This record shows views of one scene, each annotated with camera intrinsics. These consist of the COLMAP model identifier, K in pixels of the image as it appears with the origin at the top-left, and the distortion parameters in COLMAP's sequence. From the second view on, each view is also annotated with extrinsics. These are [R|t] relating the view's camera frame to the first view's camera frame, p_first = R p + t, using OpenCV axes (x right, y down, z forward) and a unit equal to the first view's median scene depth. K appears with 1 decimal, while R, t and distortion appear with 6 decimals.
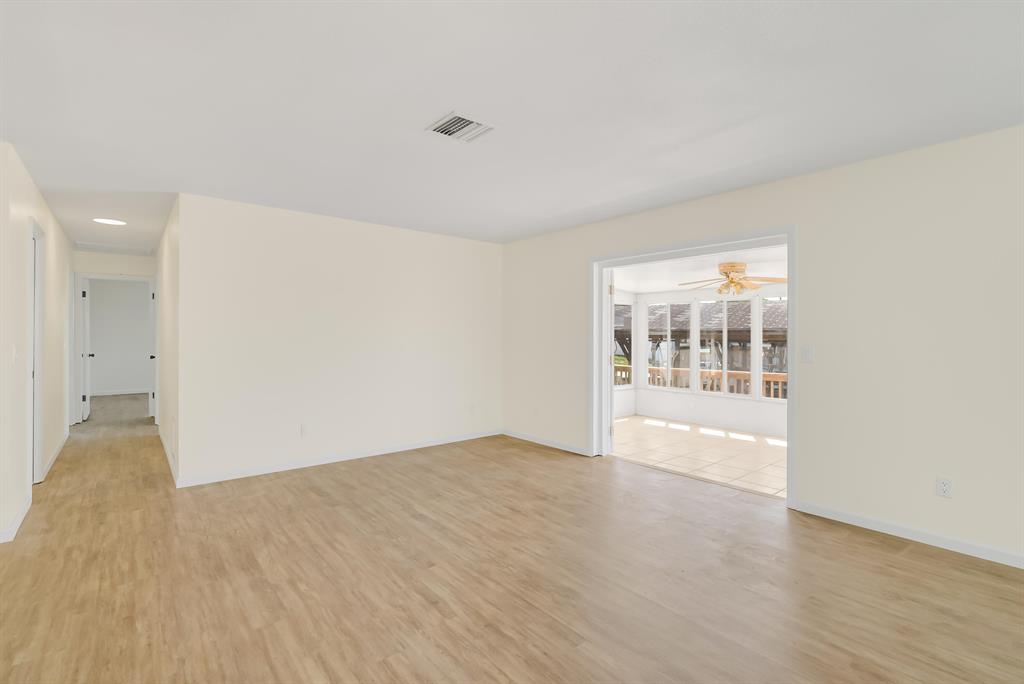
lens RADIAL K [[473.7, 0, 511.5], [0, 473.7, 338.8], [0, 0, 1]] dist [-0.006700, 0.001231]
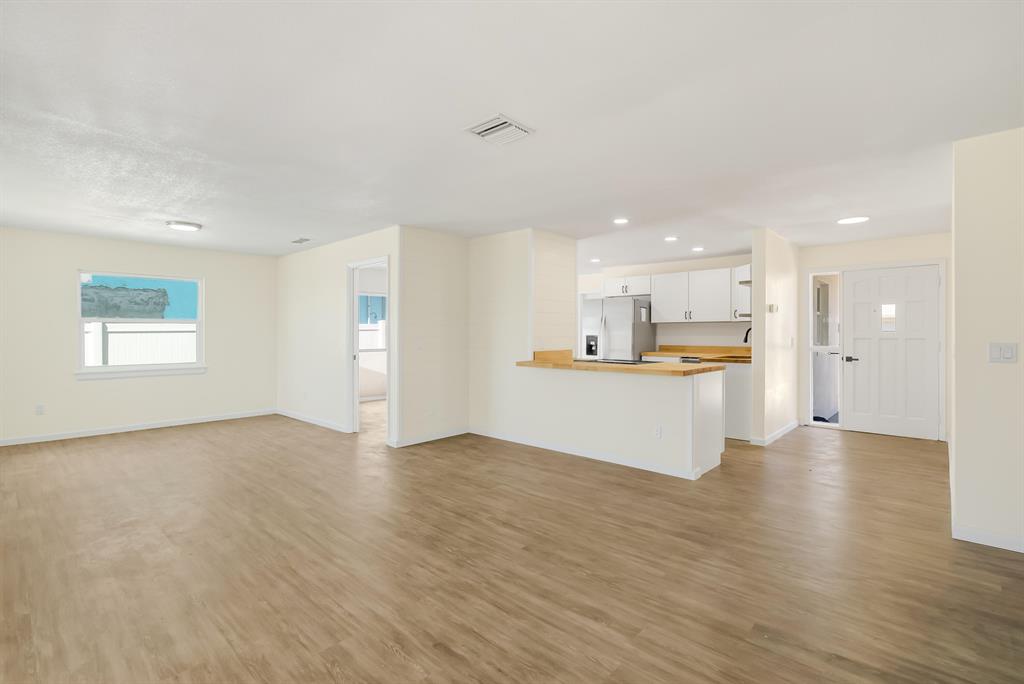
lens RADIAL K [[473.7, 0, 517.5], [0, 473.7, 335.3], [0, 0, 1]] dist [-0.006700, 0.001231]
pose [[-0.989377, -0.001269, -0.145367, 0.003614], [-0.003803, 0.999846, 0.017155, -0.016914], [0.145323, 0.017525, -0.989229, 1.847149]]
